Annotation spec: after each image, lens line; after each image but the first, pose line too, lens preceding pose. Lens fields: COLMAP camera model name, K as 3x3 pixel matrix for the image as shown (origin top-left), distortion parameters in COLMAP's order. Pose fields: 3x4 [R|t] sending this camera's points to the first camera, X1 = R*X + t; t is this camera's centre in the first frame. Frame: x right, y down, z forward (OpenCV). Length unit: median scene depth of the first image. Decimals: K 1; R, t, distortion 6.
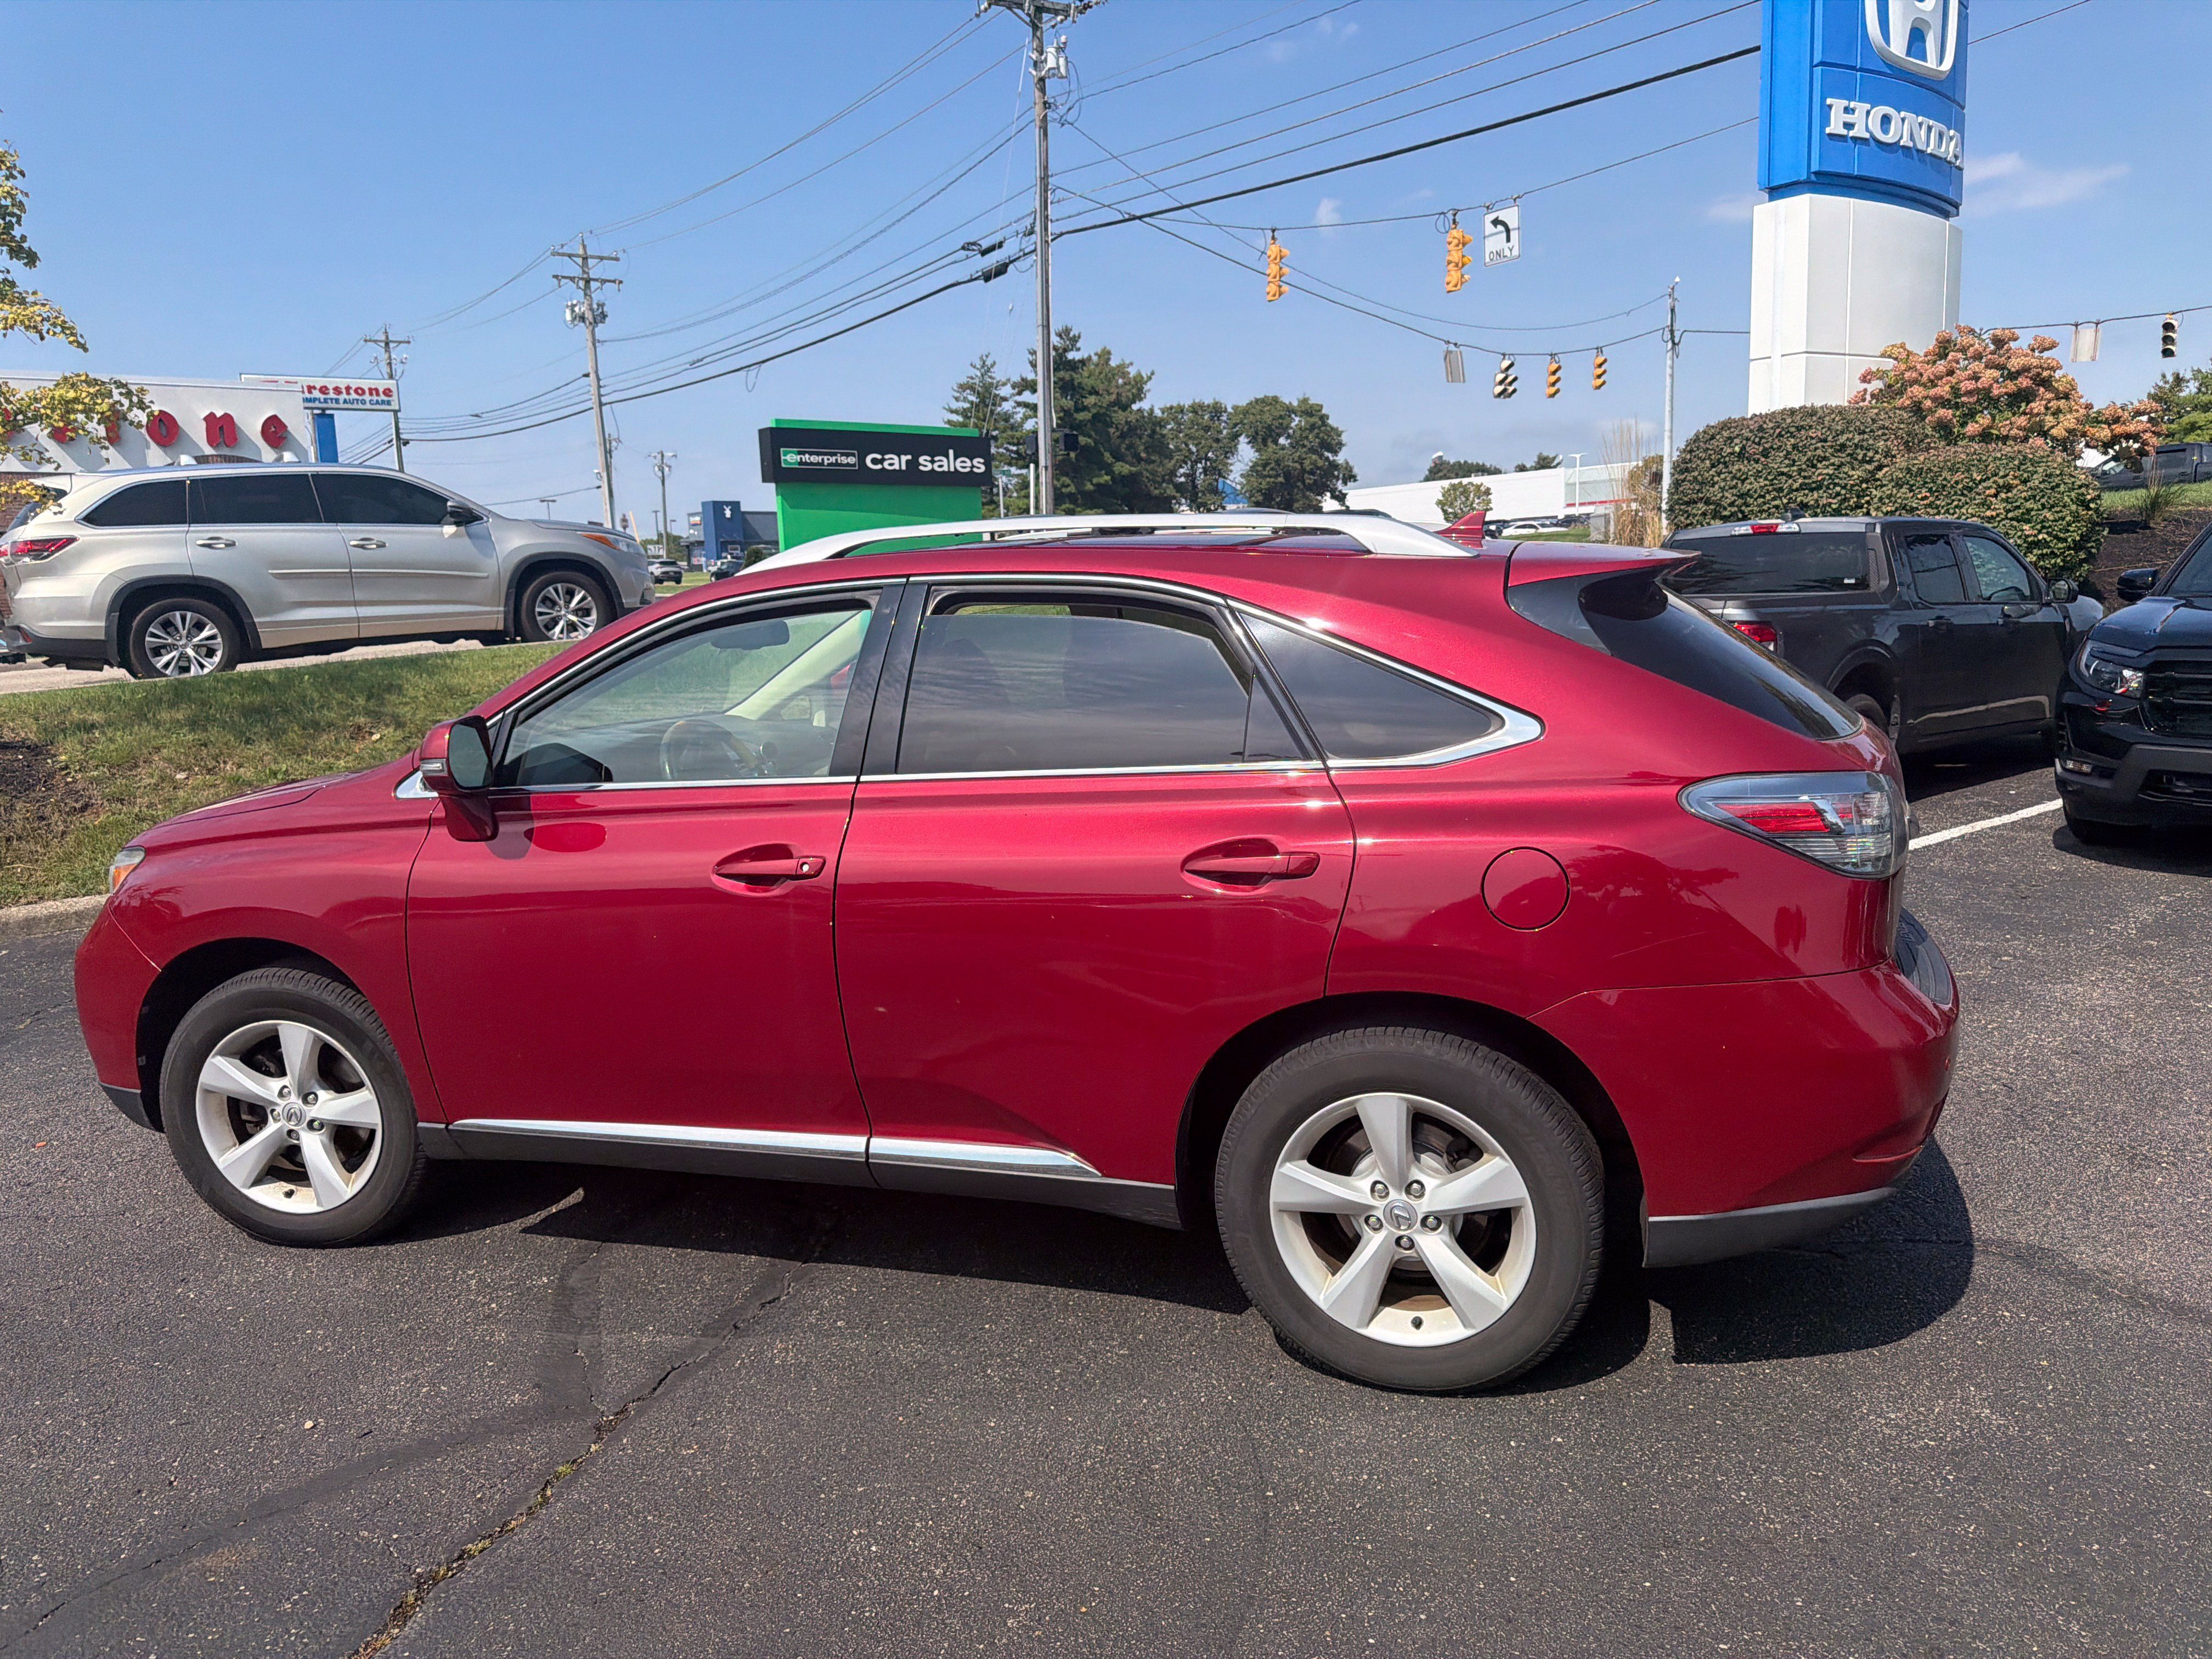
lens RADIAL K [[1553.3, 0, 1090.1], [0, 1553.3, 817.3], [0, 0, 1]] dist [0.034948, -0.041836]
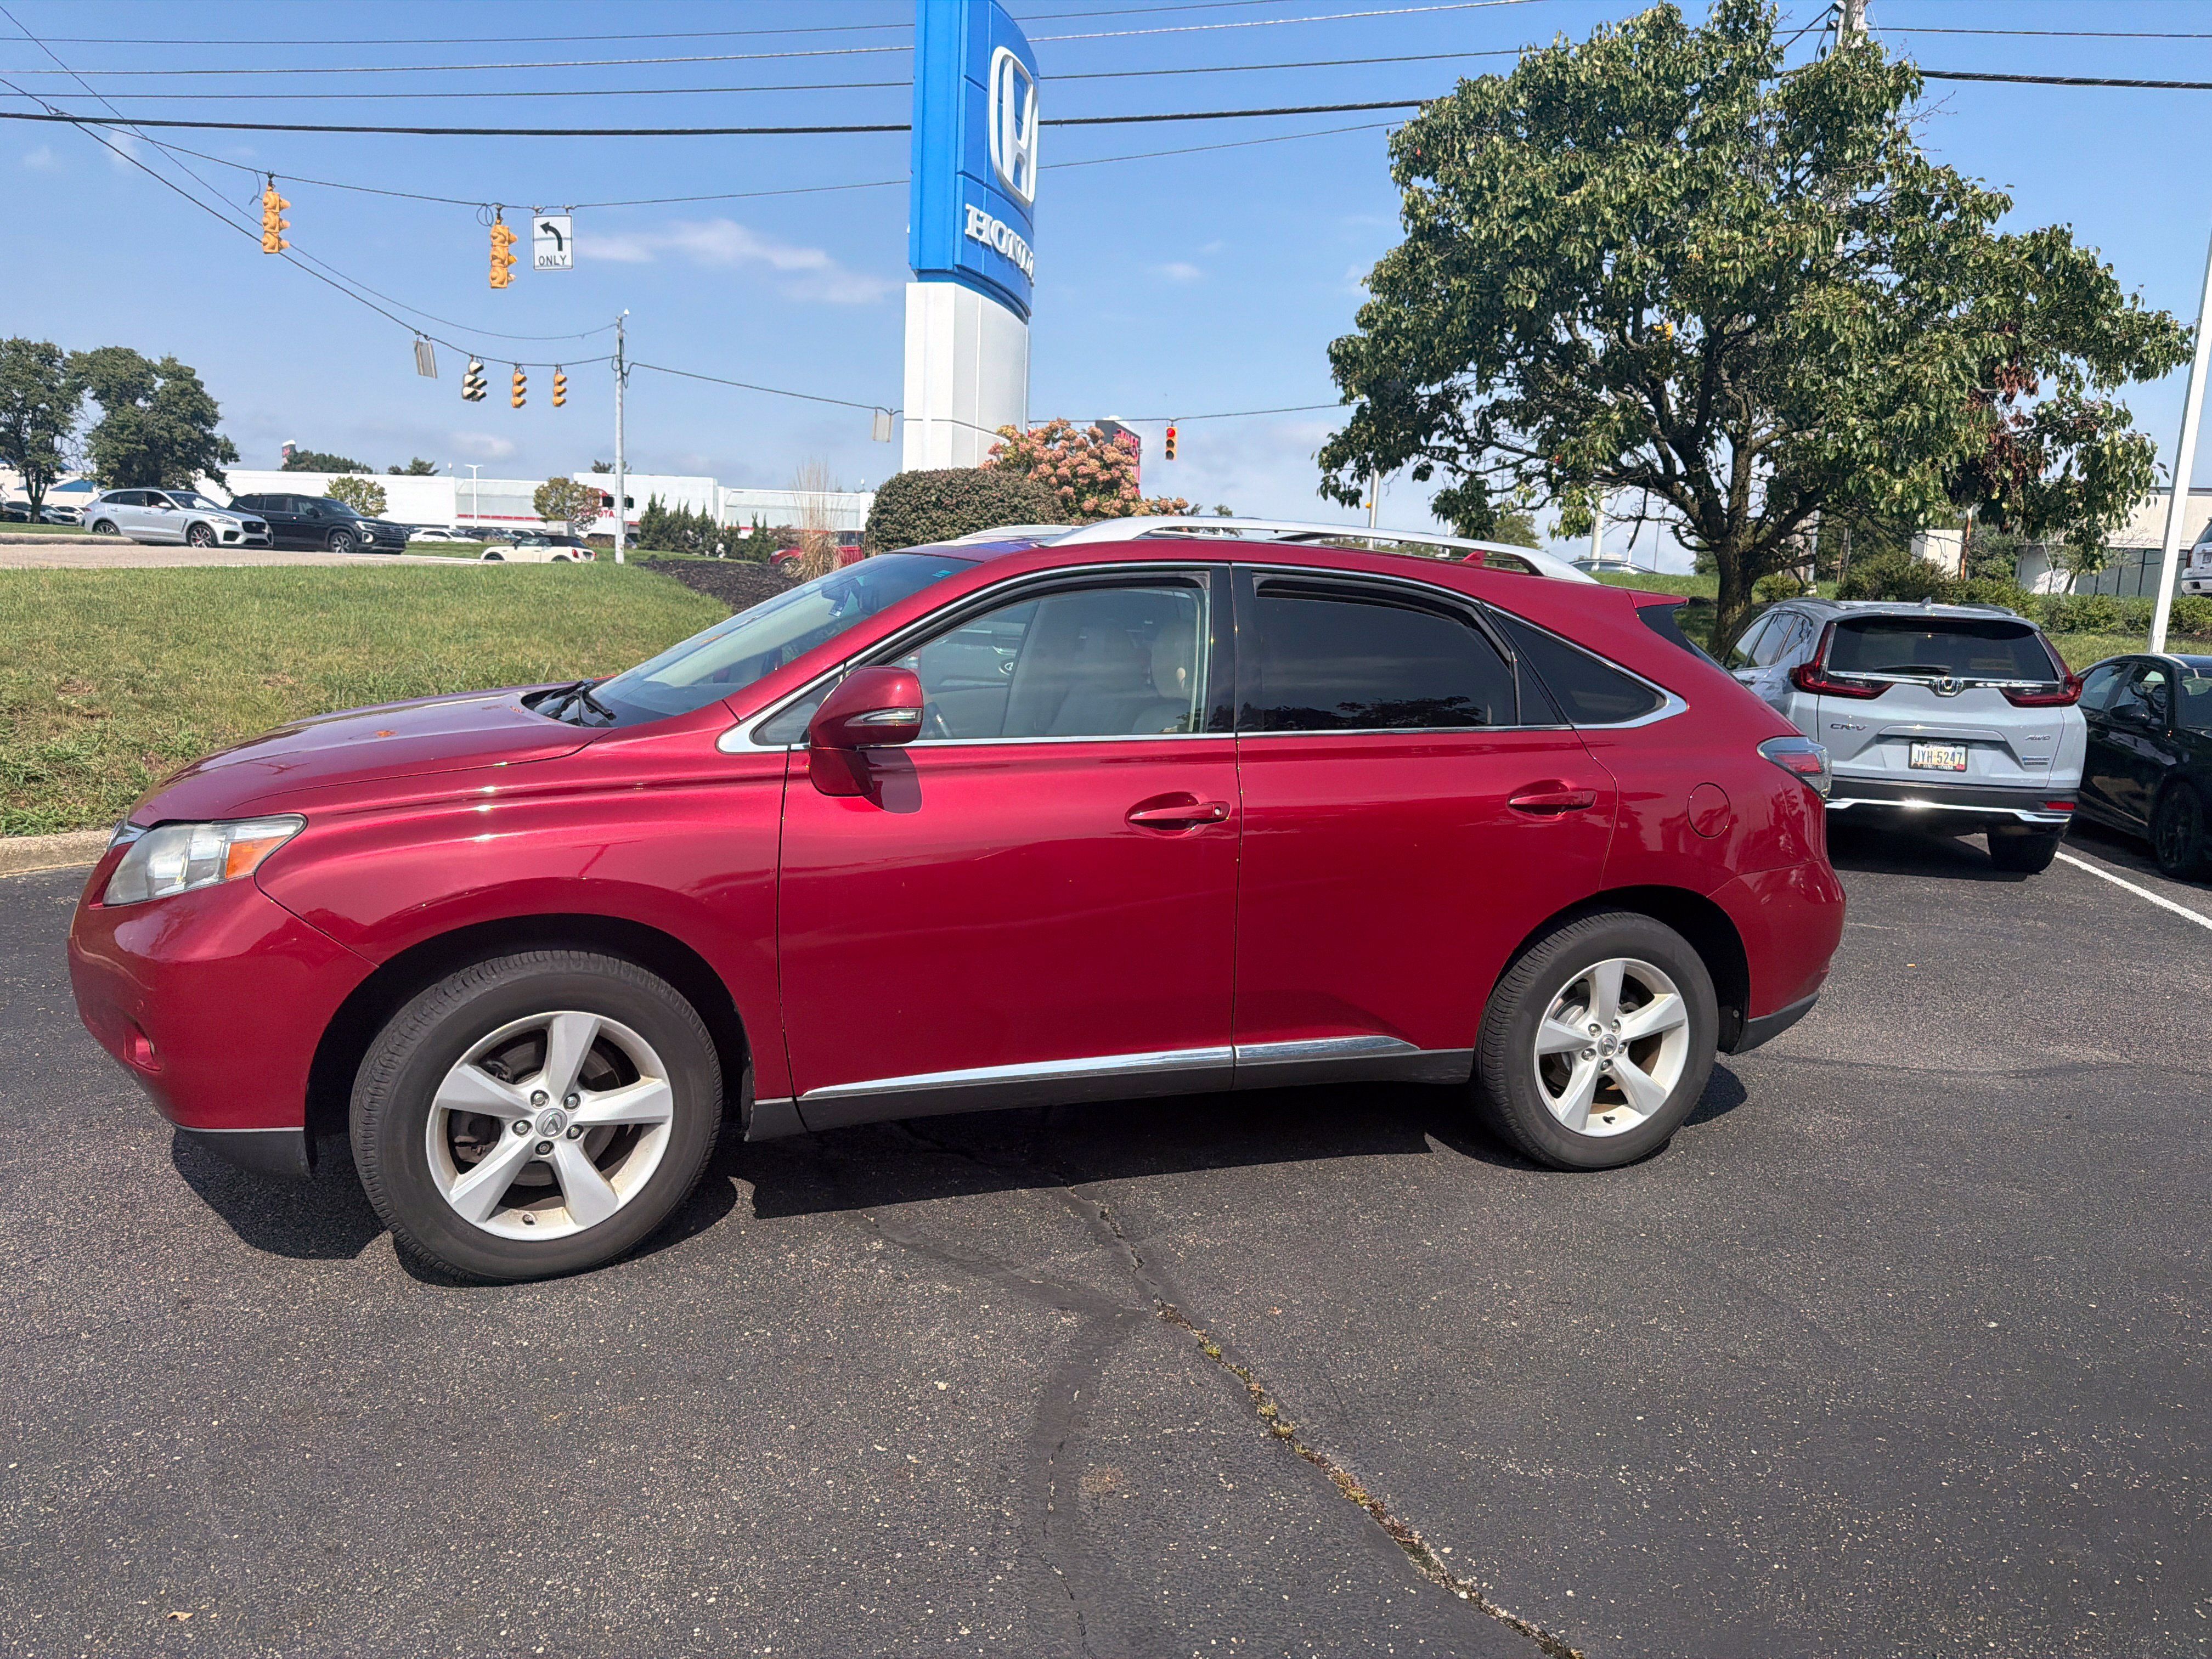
lens RADIAL K [[1553.3, 0, 1084.7], [0, 1553.3, 837.2], [0, 0, 1]] dist [0.034948, -0.041836]
pose [[0.772523, -0.022031, 0.634605, -0.245865], [0.021912, 0.999728, 0.008033, 0.009959], [-0.634609, 0.007700, 0.772795, 0.045628]]
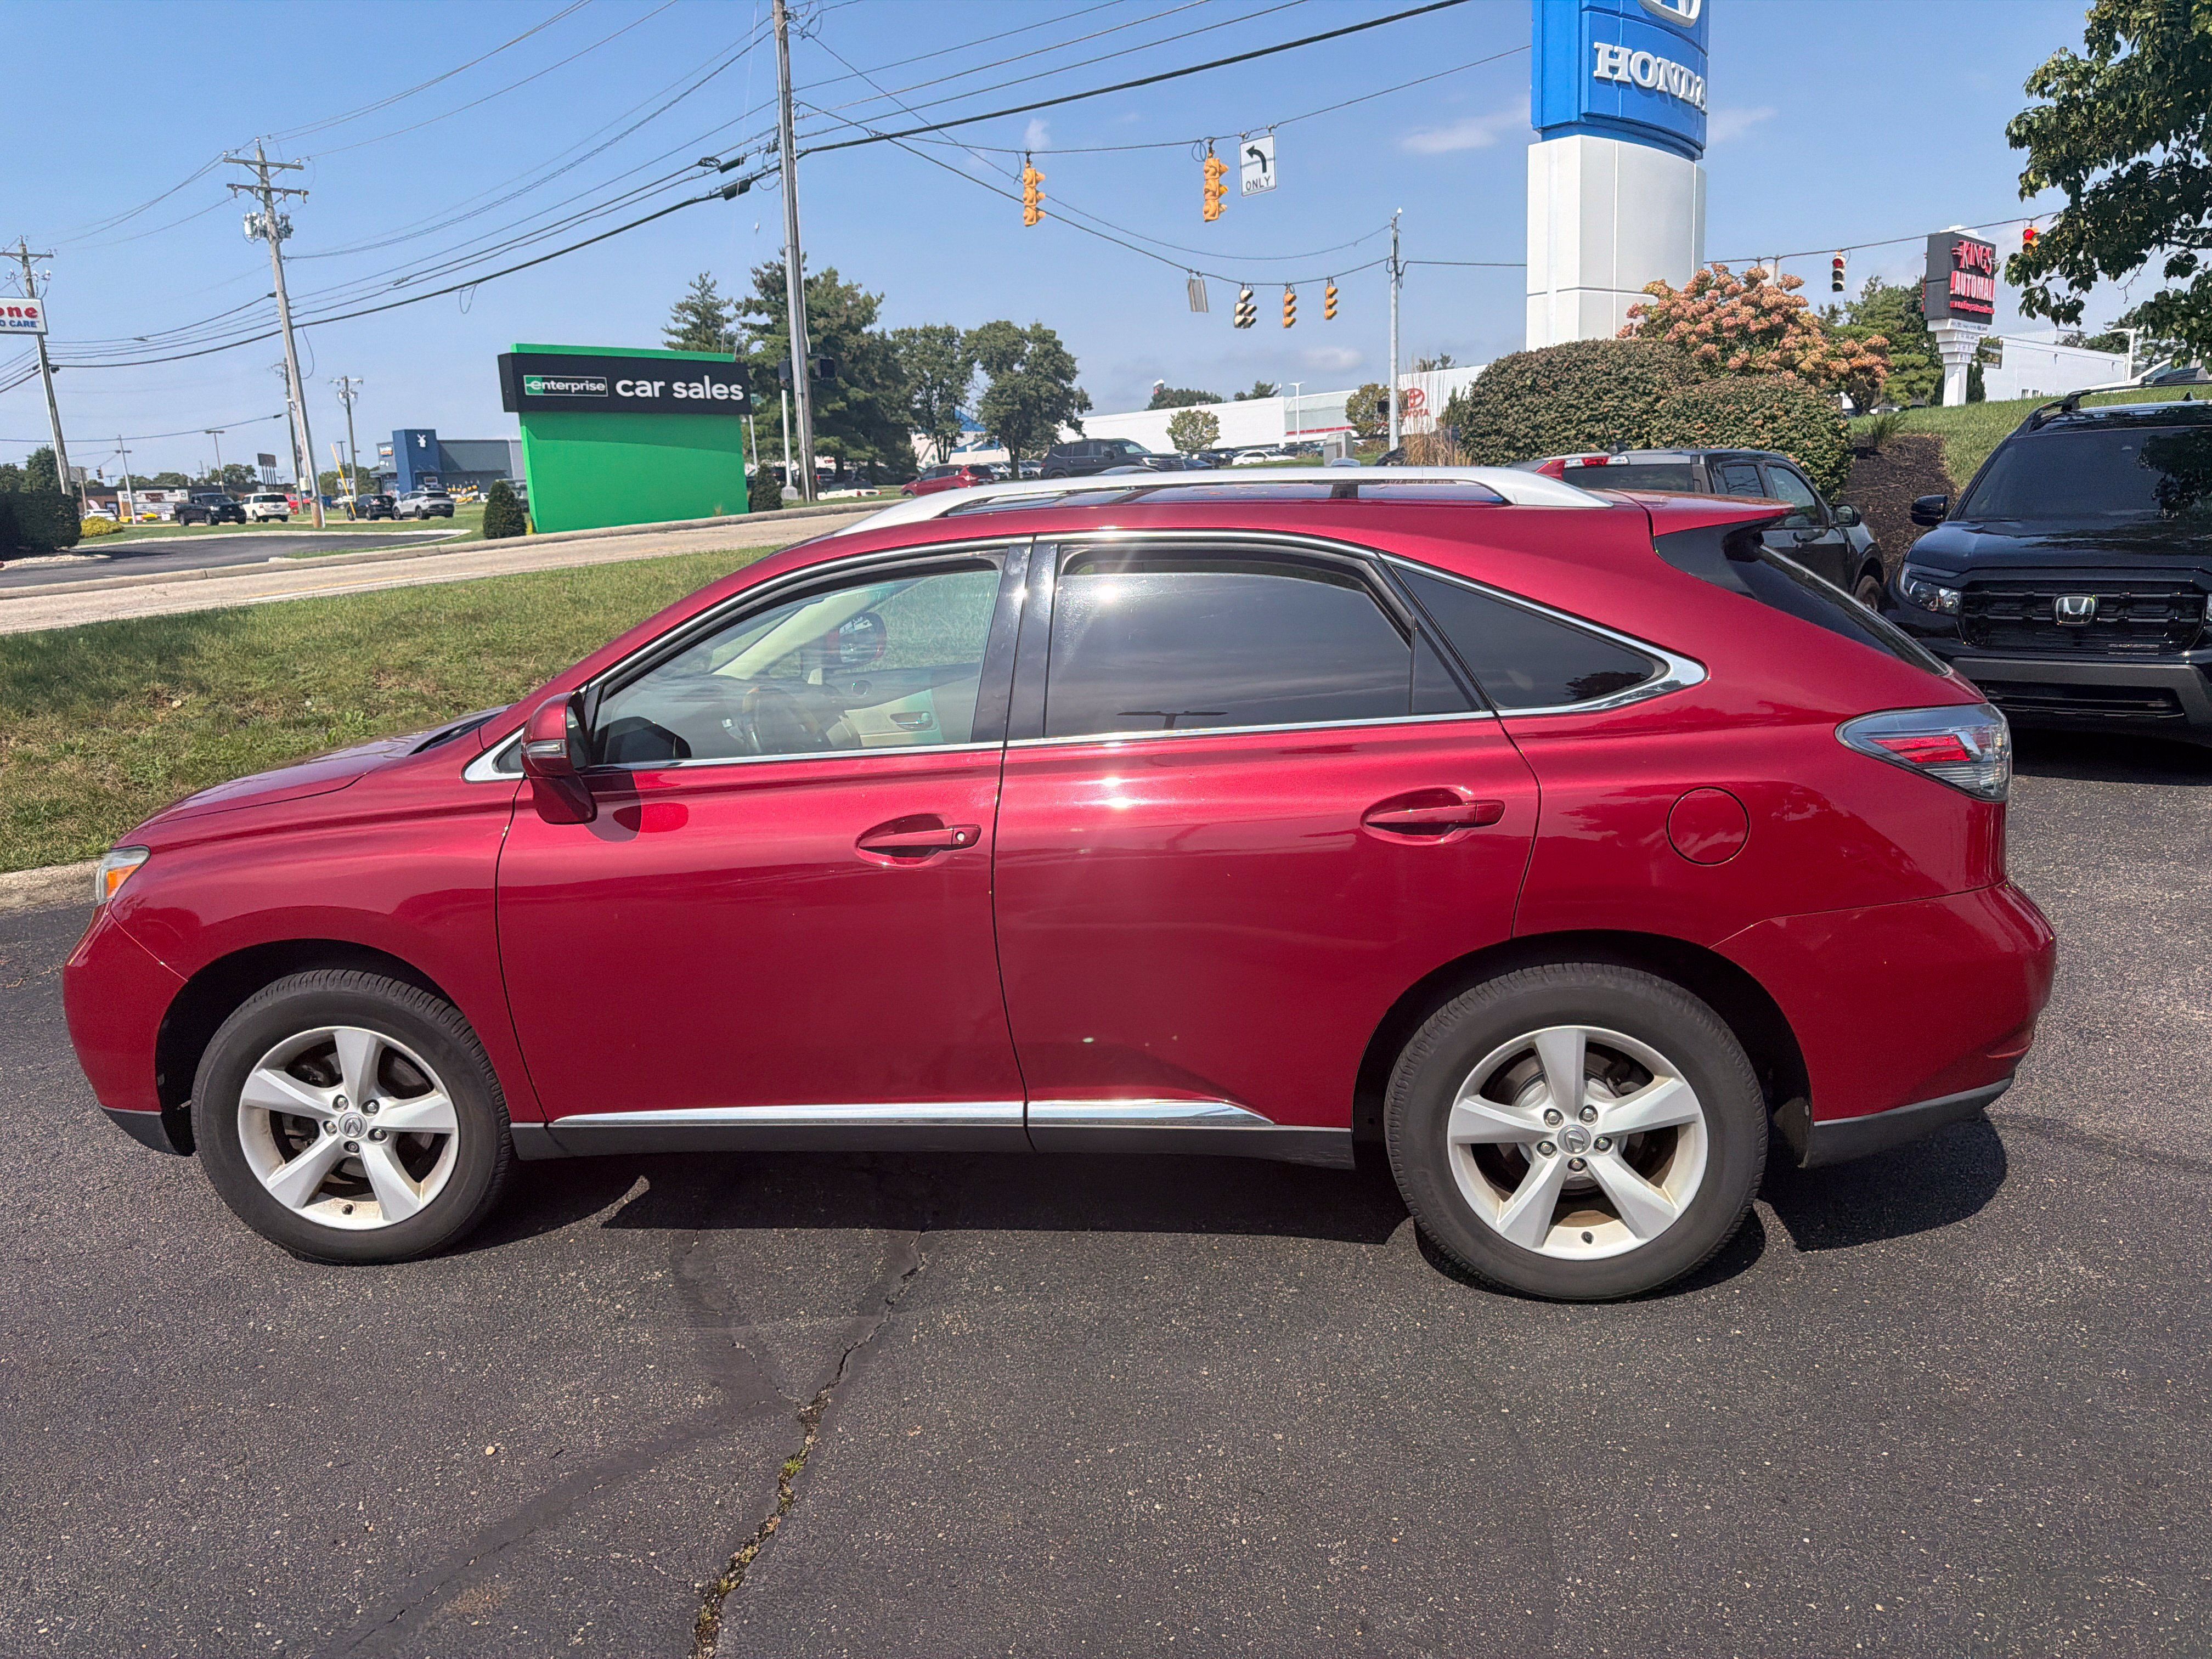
lens RADIAL K [[1553.3, 0, 1092.1], [0, 1553.3, 818.9], [0, 0, 1]] dist [0.034948, -0.041836]
pose [[0.985001, -0.047462, 0.165893, -0.066086], [0.039907, 0.998022, 0.048580, -0.005853], [-0.167871, -0.041231, 0.984946, 0.005009]]
